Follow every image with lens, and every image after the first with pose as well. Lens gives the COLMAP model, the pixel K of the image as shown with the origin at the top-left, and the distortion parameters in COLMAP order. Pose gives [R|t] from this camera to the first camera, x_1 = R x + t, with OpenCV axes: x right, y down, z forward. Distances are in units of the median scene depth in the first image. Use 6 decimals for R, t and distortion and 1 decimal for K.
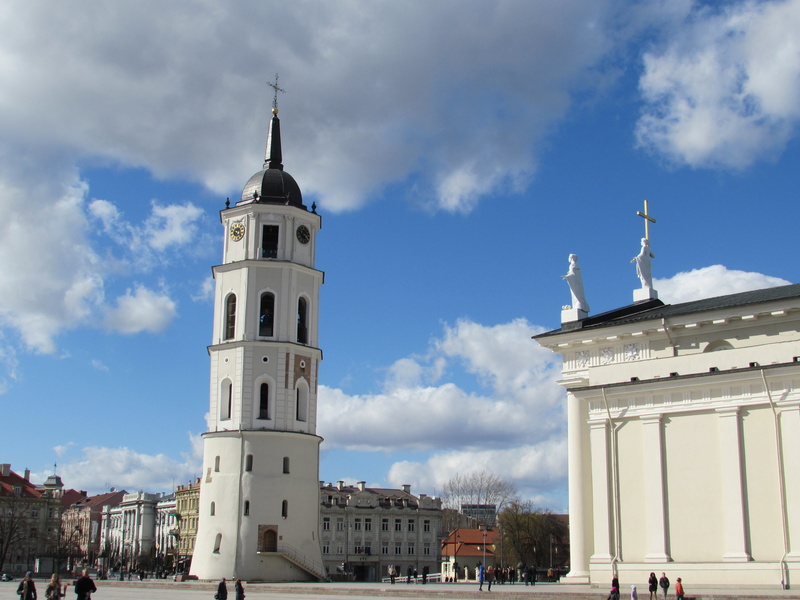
lens RADIAL K [[1160.9, 0, 399.0], [0, 1160.9, 301.2], [0, 0, 1]] dist [-0.020726, 0.000000]
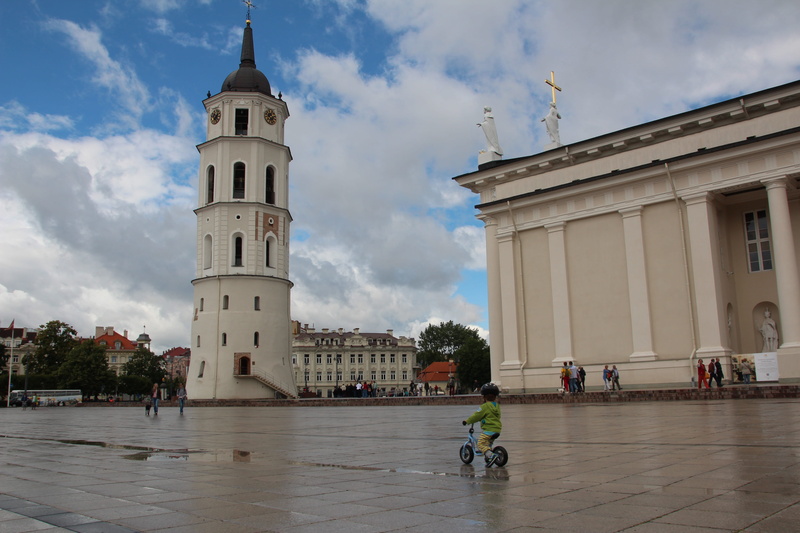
lens RADIAL K [[689.5, 0, 401.8], [0, 689.5, 264.7], [0, 0, 1]] dist [-0.020251, -0.003101]
pose [[0.998878, -0.038132, -0.028079, 0.071699], [0.039169, 0.998533, 0.037372, 0.078184], [0.026612, -0.038430, 0.998907, 0.284070]]
